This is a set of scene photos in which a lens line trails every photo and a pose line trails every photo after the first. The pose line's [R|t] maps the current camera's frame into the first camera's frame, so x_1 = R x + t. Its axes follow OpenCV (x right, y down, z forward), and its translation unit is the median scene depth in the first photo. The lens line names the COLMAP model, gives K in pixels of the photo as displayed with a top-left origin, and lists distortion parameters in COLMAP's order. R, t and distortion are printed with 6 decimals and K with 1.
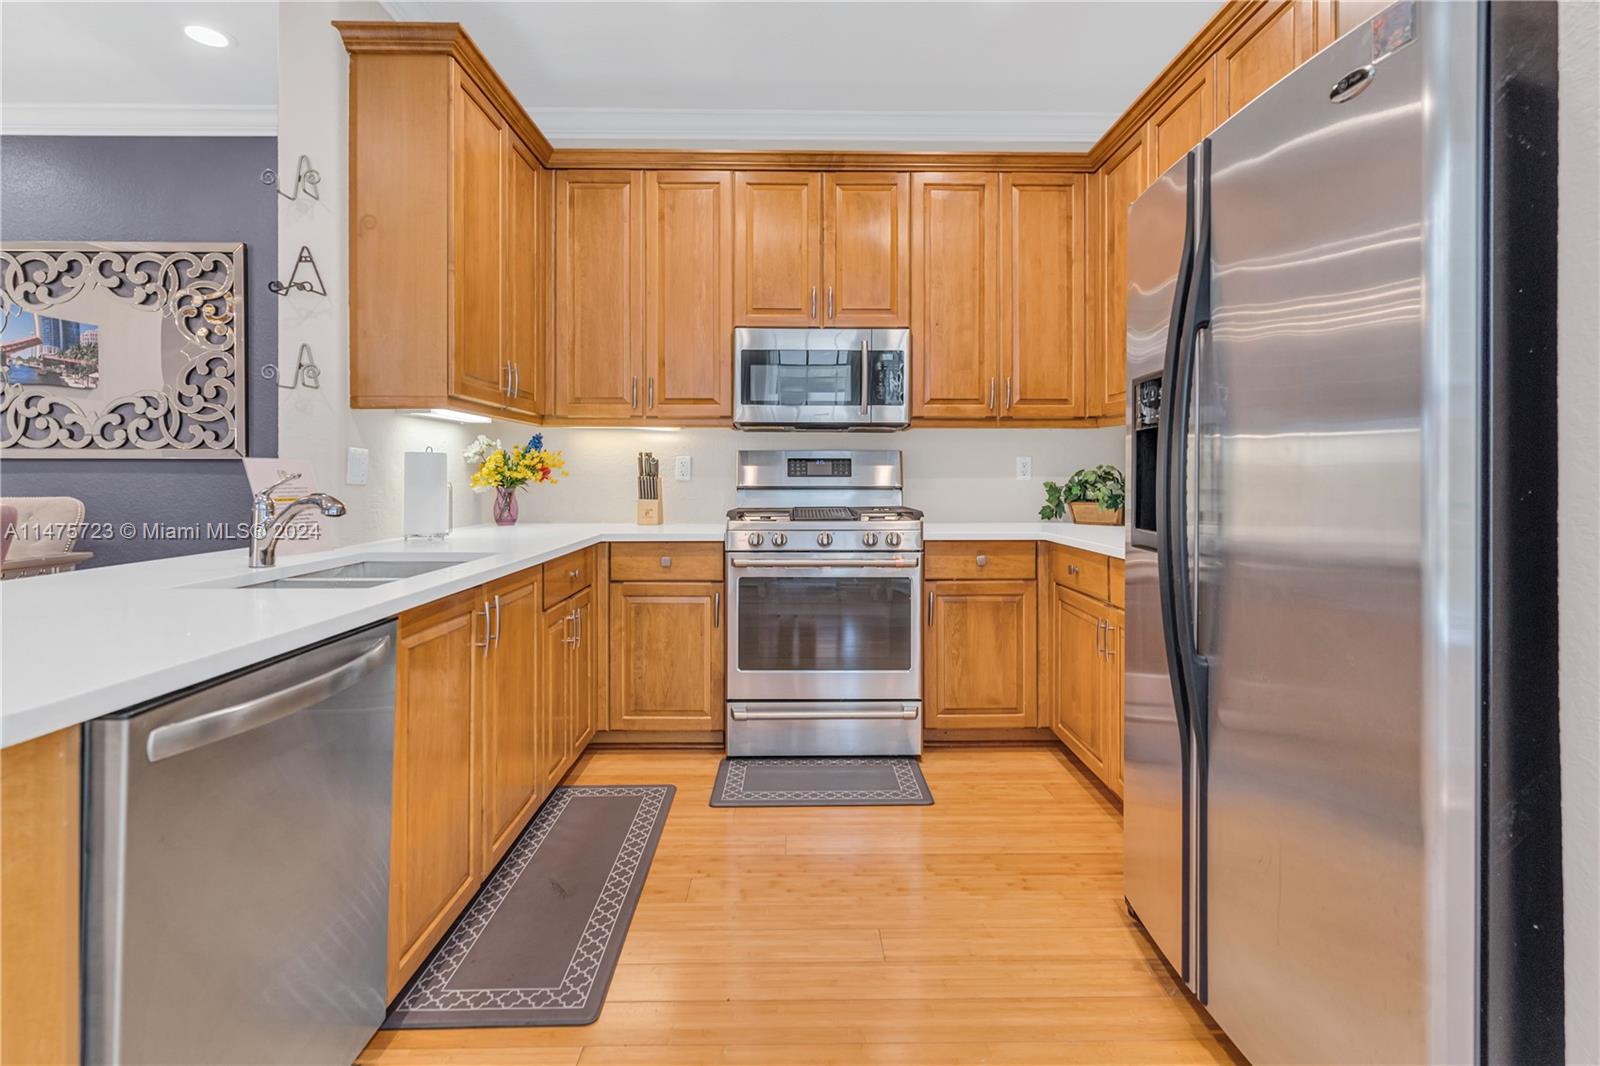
lens RADIAL K [[788.3, 0, 821.1], [0, 788.3, 476.6], [0, 0, 1]] dist [-0.001800, -0.000196]
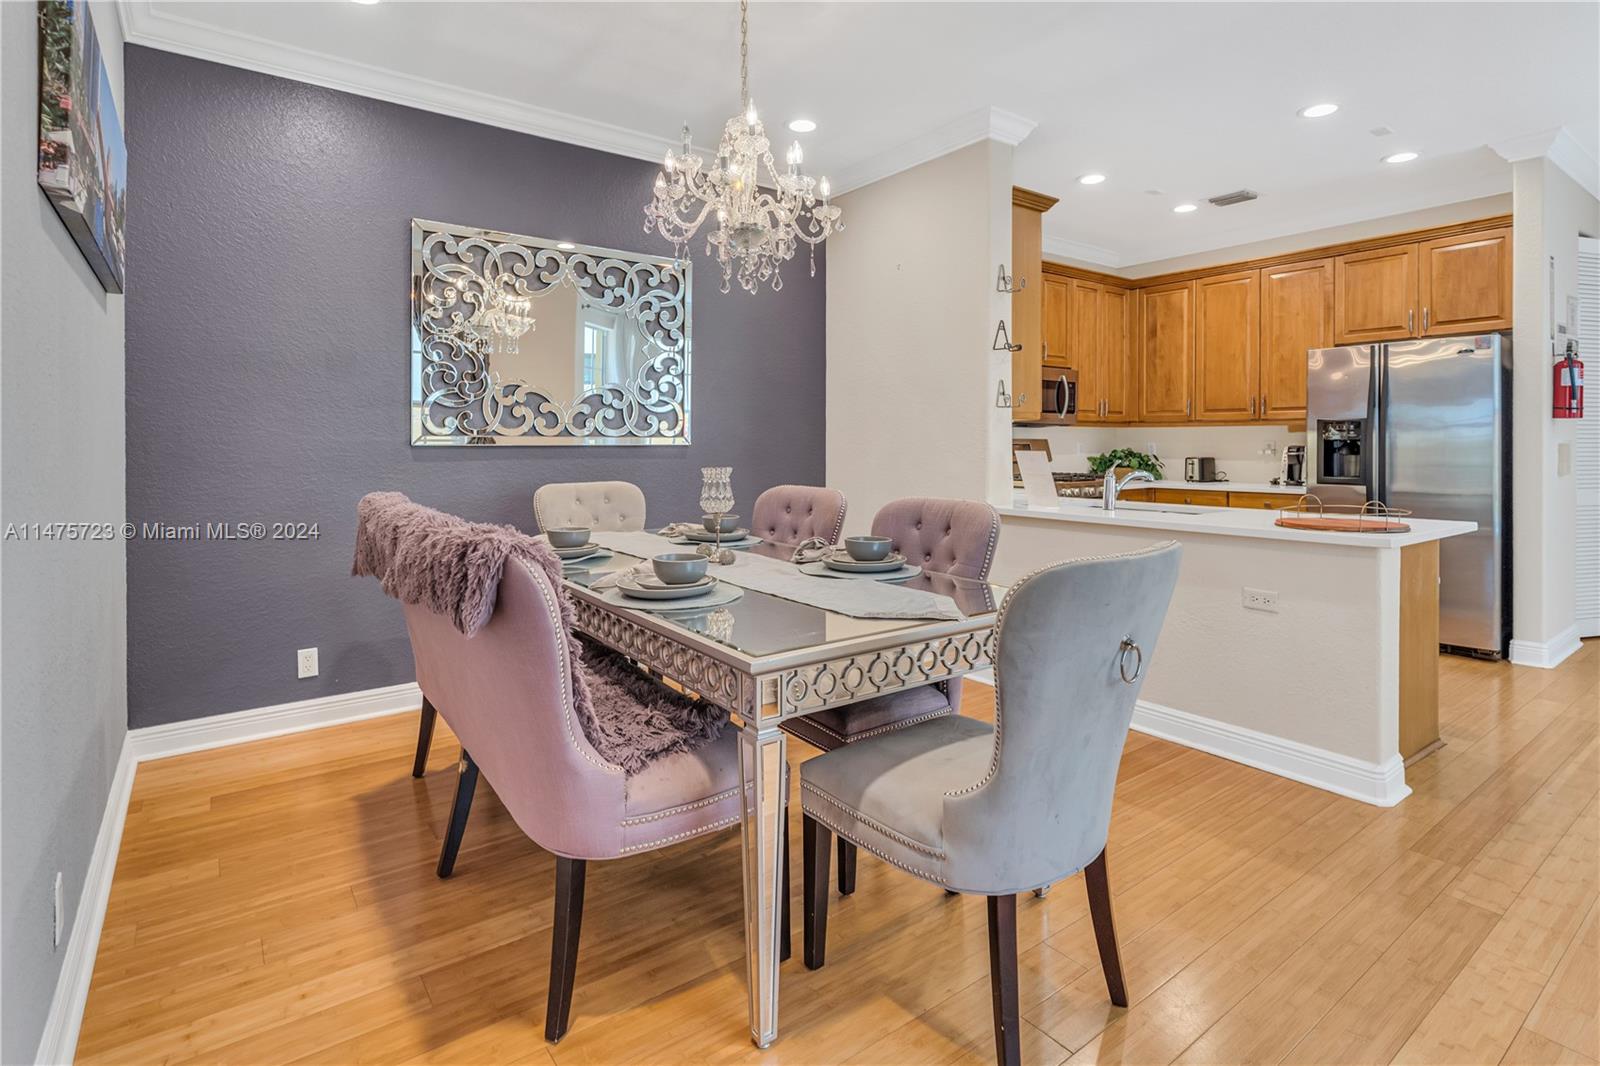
lens RADIAL K [[800.2, 0, 808.0], [0, 800.2, 452.7], [0, 0, 1]] dist [-0.002596, -0.001563]
pose [[0.809078, -0.009093, 0.587631, -1.355901], [0.002839, 0.999929, 0.011564, -0.025570], [-0.587695, -0.007688, 0.809046, -0.076721]]
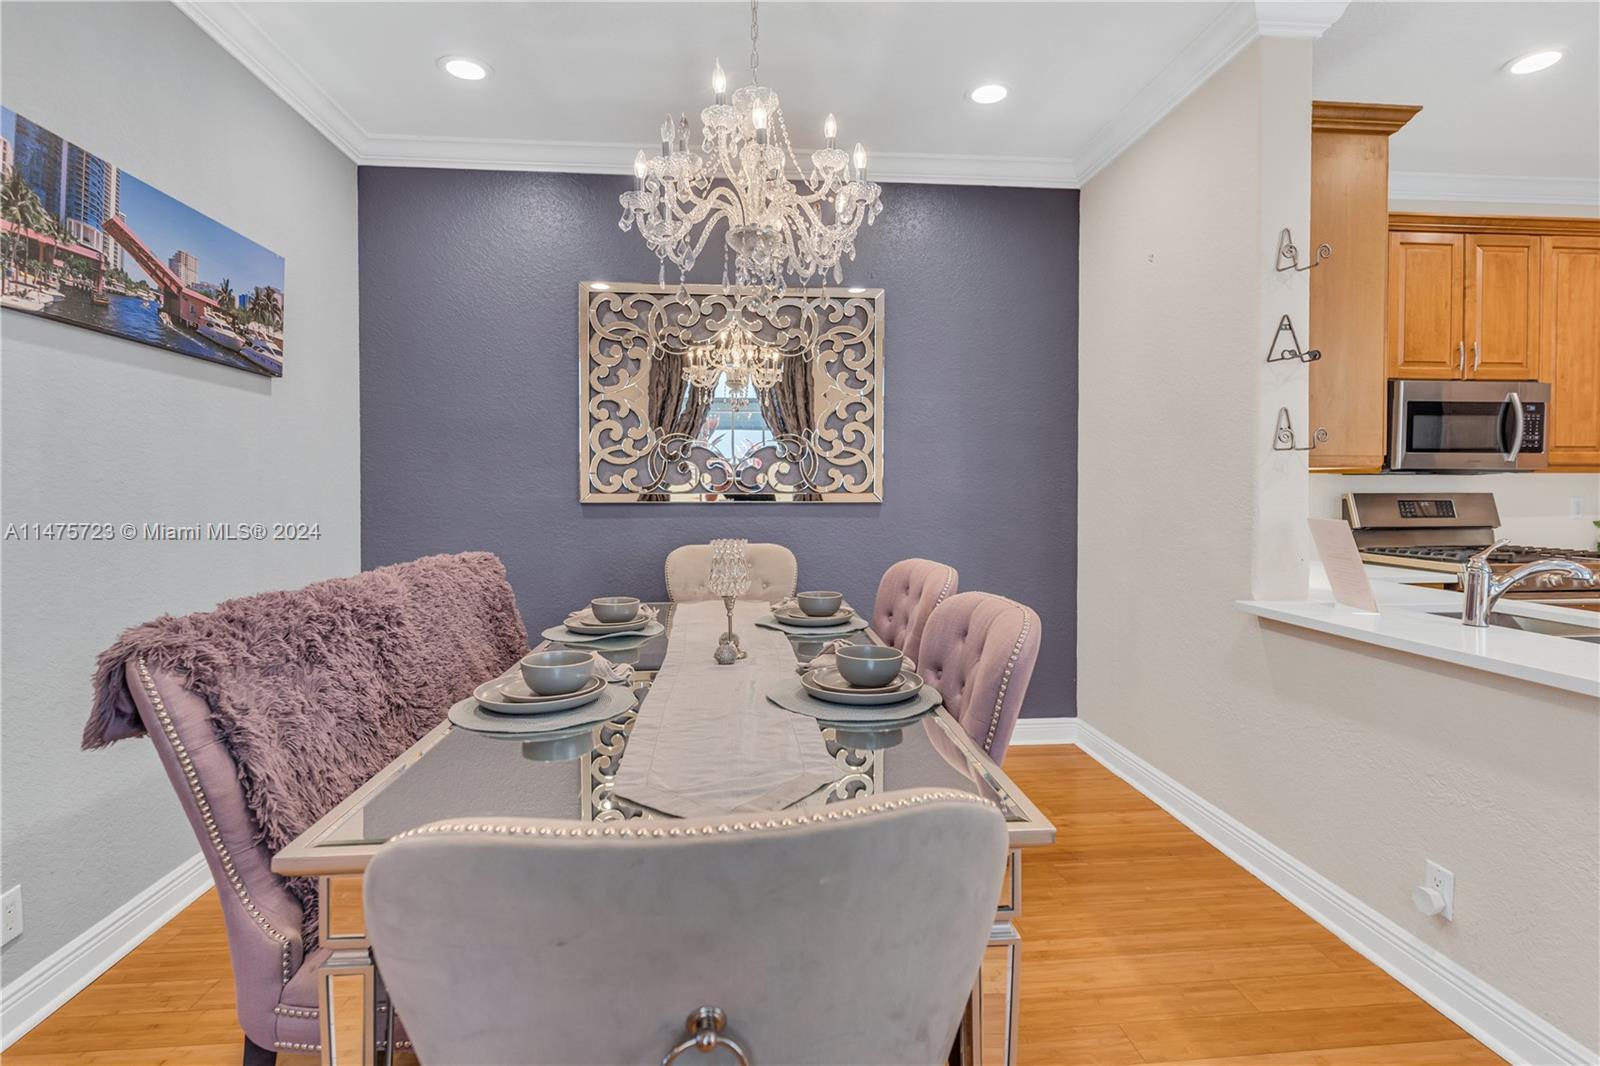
lens RADIAL K [[792.0, 0, 798.2], [0, 792.0, 501.3], [0, 0, 1]] dist [0.001649, -0.000907]
pose [[0.997445, -0.003493, 0.071356, -0.956995], [0.002364, 0.999871, 0.015902, -0.042114], [-0.071402, -0.015692, 0.997324, -0.012140]]
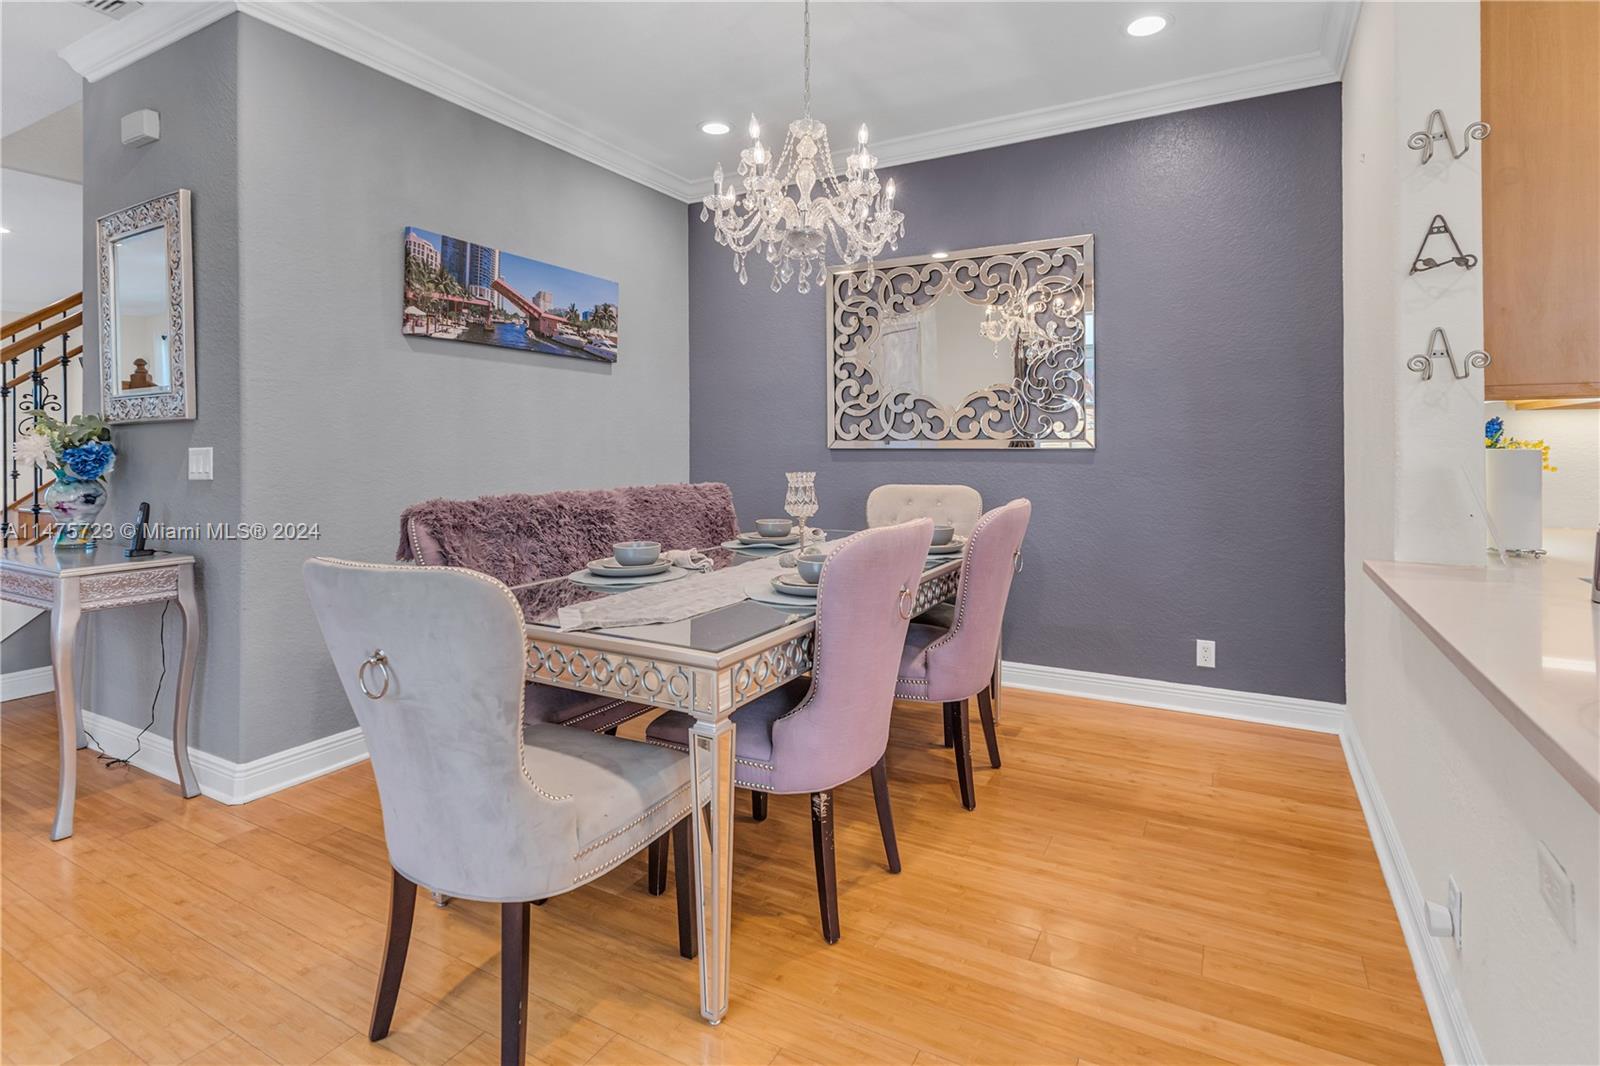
lens RADIAL K [[805.9, 0, 796.2], [0, 805.9, 445.9], [0, 0, 1]] dist [0.001958, -0.000218]
pose [[0.861452, -0.003562, -0.507827, -0.562474], [0.004191, 0.999991, 0.000096, -0.028855], [0.507822, -0.002211, 0.861459, -0.085255]]
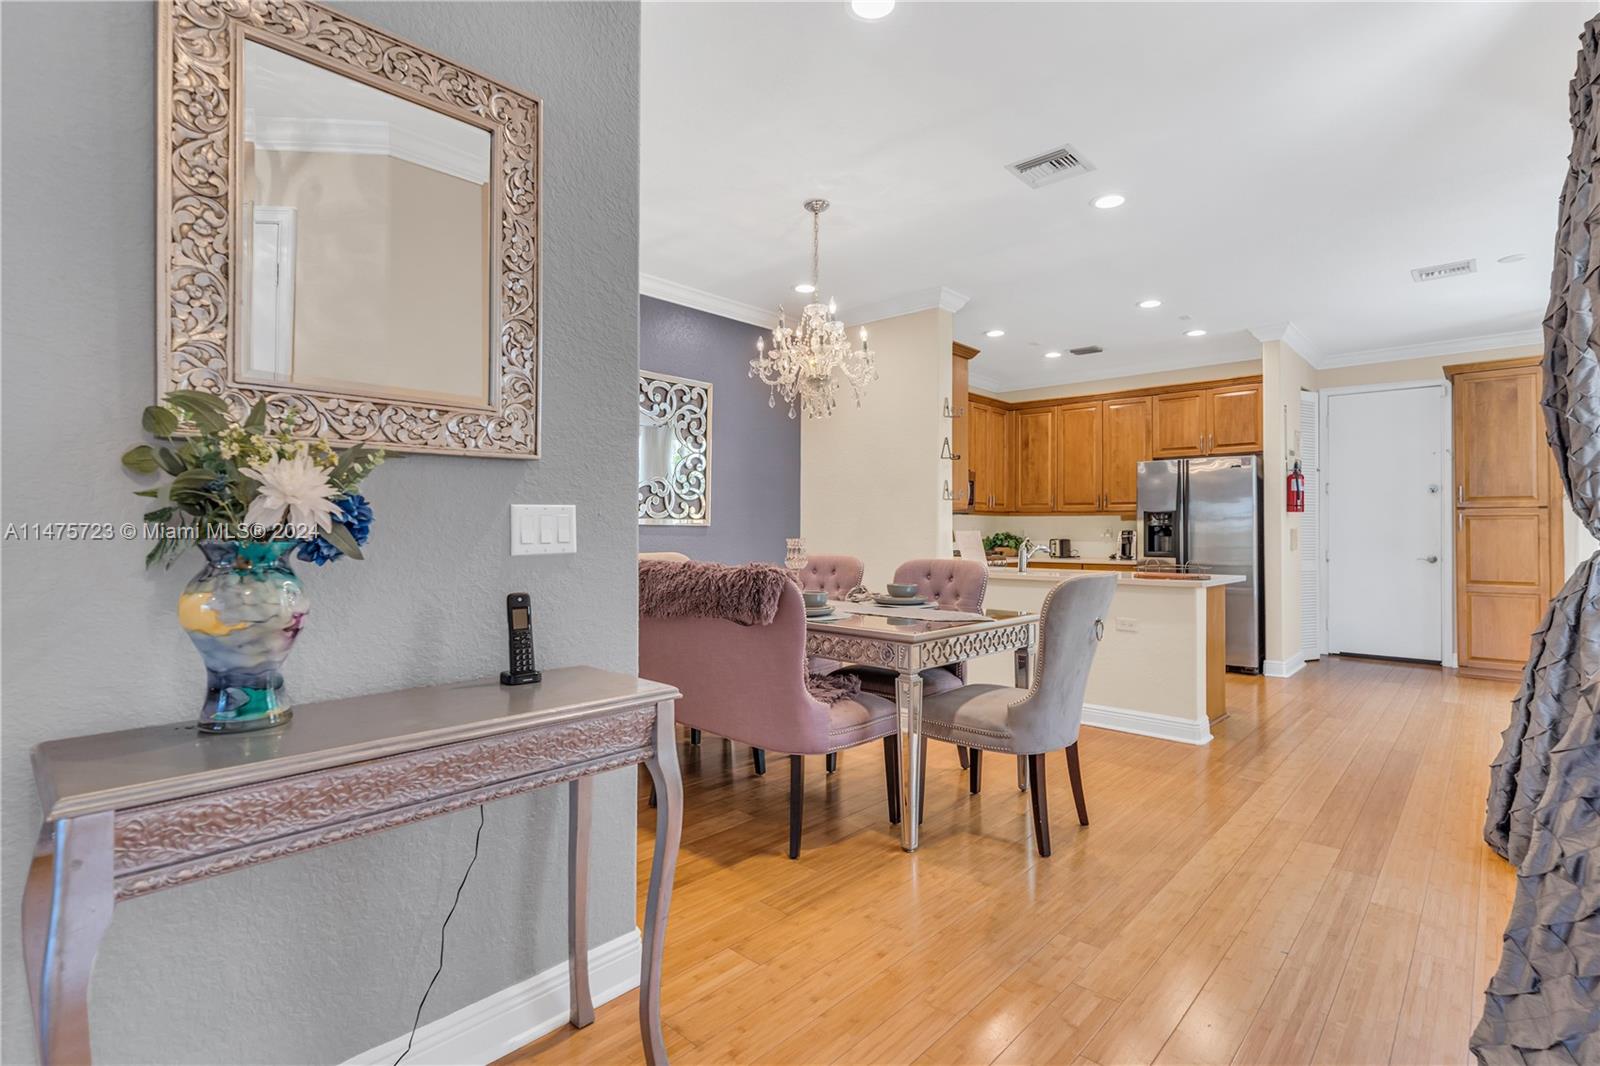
lens RADIAL K [[772.5, 0, 815.2], [0, 772.5, 524.1], [0, 0, 1]] dist [-0.013073, 0.000191]
pose [[0.678584, 0.009403, 0.734463, -1.766304], [-0.002707, 0.999943, -0.010300, -0.011356], [-0.734518, 0.005001, 0.678571, -0.164673]]
